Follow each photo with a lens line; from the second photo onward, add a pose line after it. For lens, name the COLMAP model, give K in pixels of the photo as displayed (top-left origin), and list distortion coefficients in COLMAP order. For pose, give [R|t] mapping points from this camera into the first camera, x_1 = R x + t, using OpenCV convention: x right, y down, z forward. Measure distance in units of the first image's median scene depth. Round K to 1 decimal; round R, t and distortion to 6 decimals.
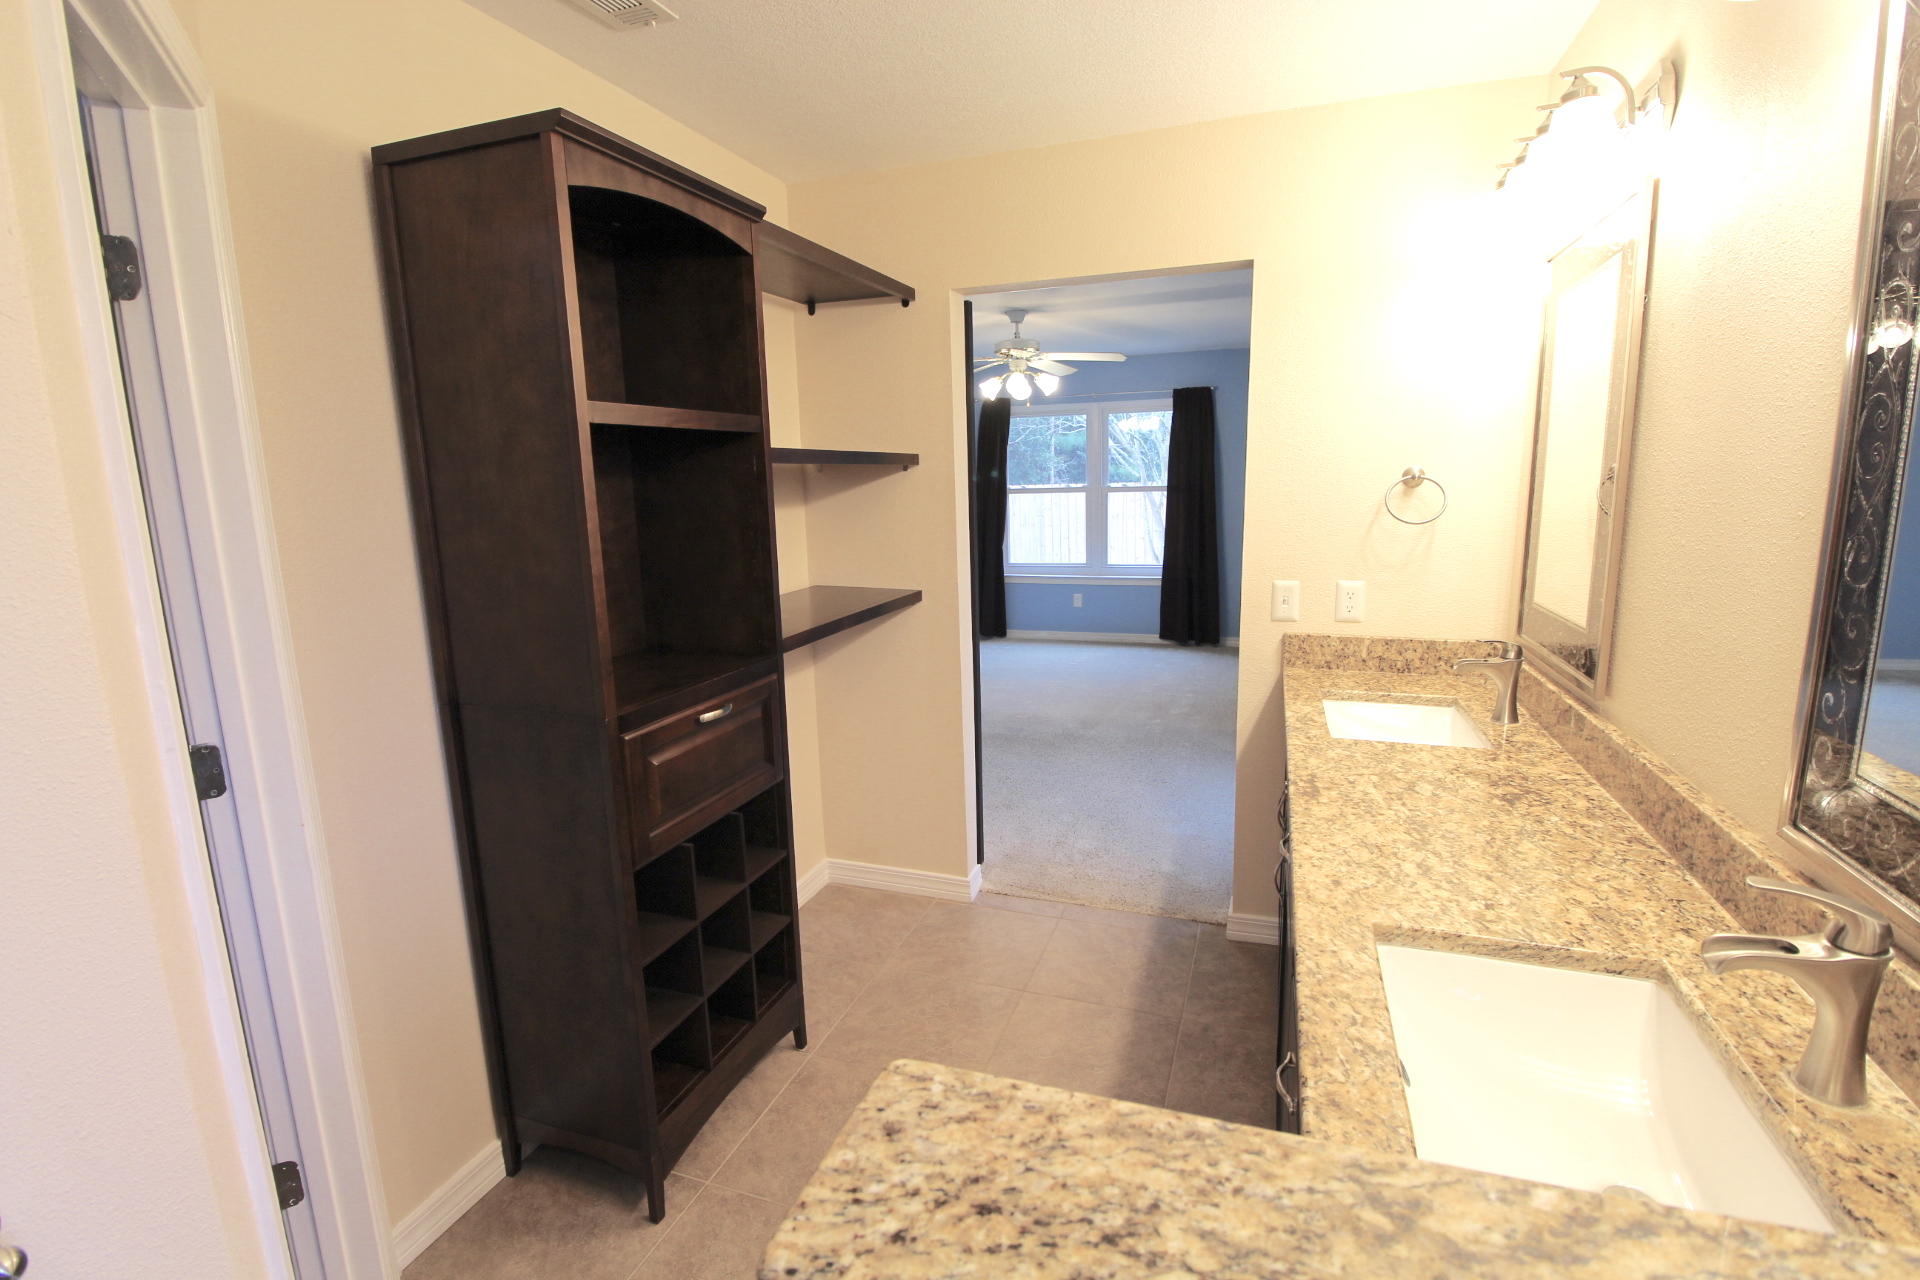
lens RADIAL K [[887.1, 0, 963.0], [0, 887.1, 637.8], [0, 0, 1]] dist [-0.004338, -0.010548]
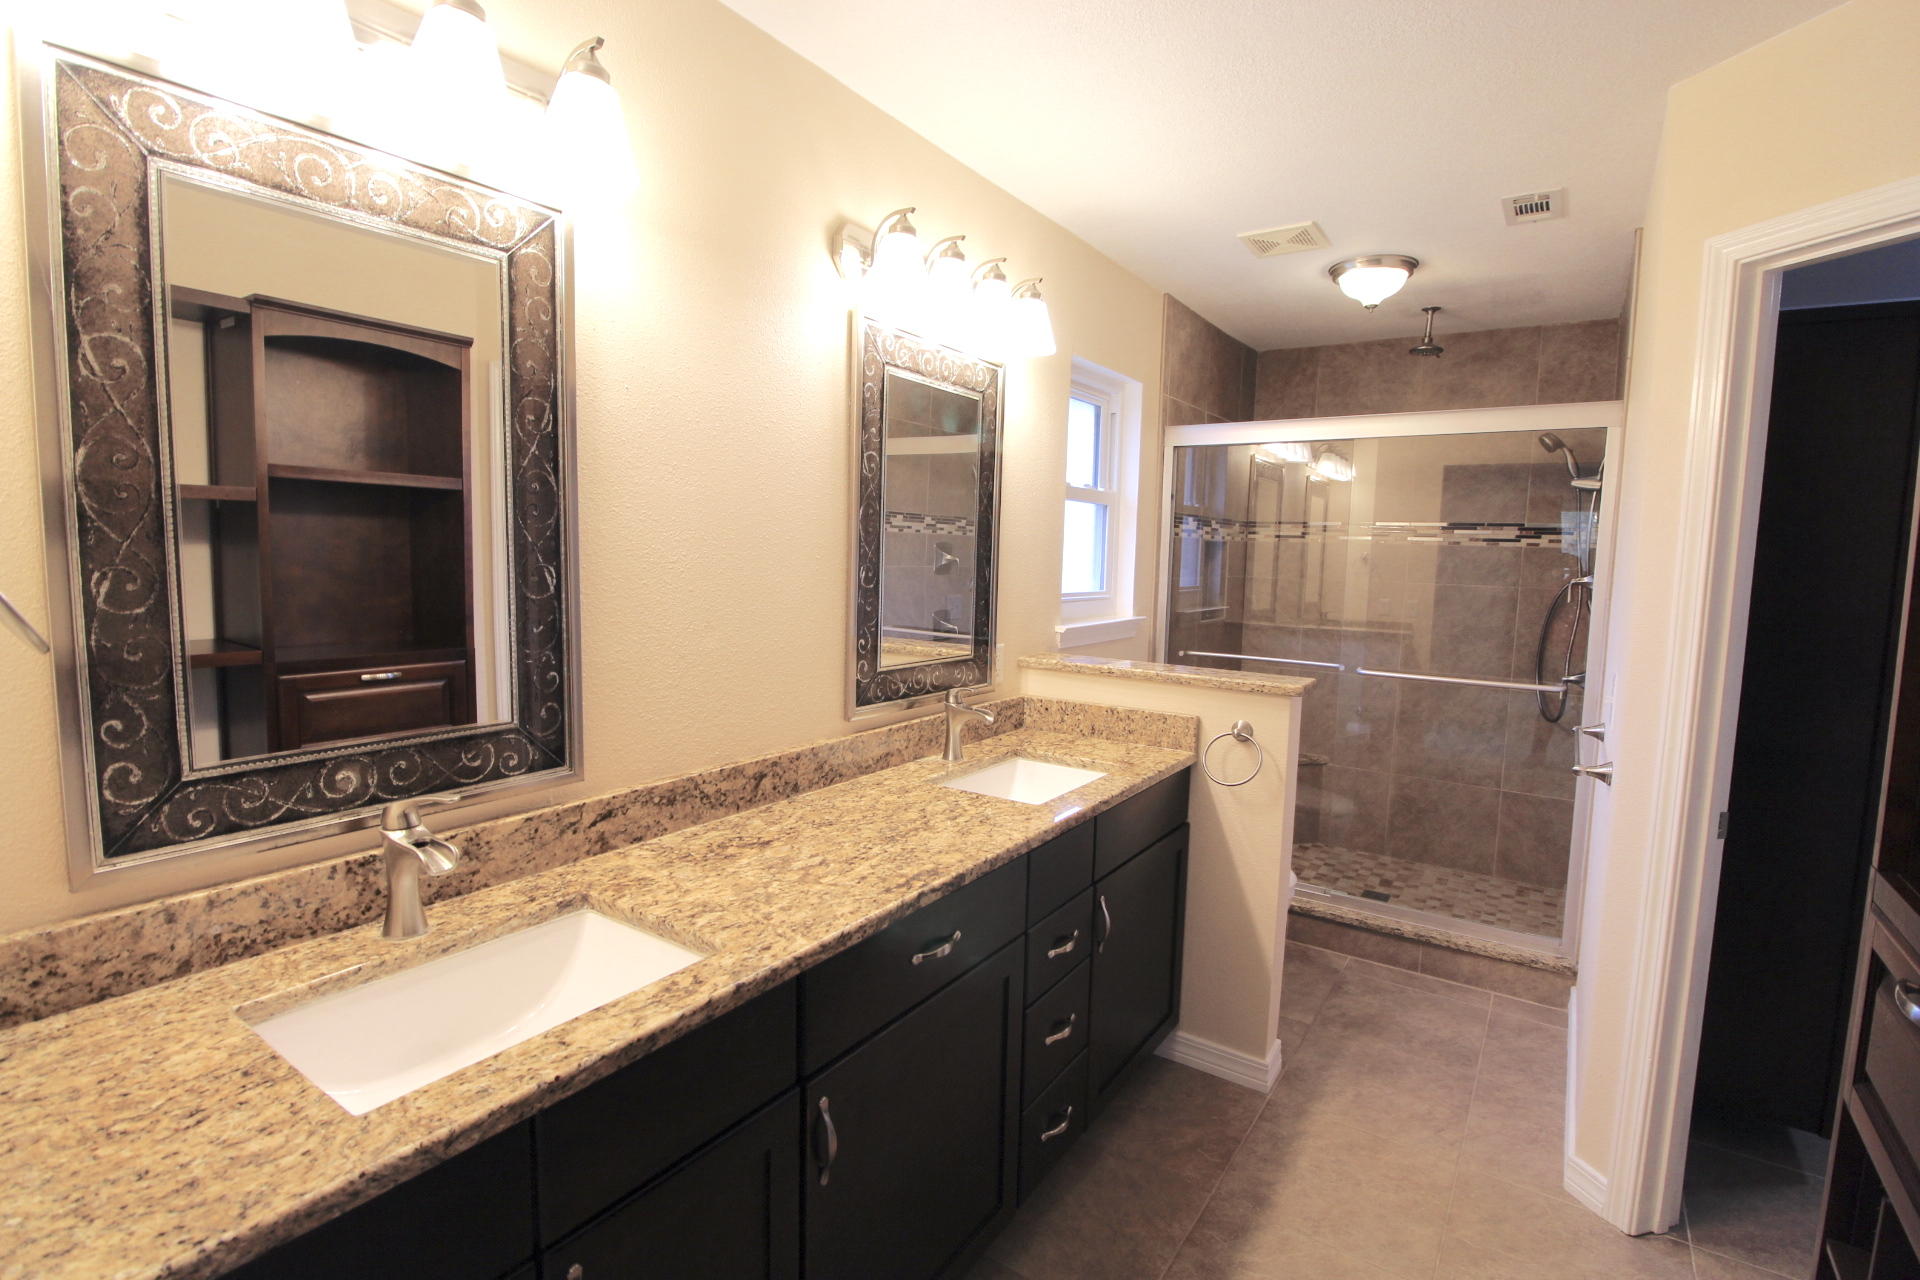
lens RADIAL K [[887.1, 0, 957.5], [0, 887.1, 637.4], [0, 0, 1]] dist [-0.004338, -0.010548]
pose [[-0.964291, -0.024750, 0.263688, 0.131331], [0.047037, 0.963792, 0.262472, -0.304894], [-0.260636, 0.265503, -0.928212, 1.813838]]
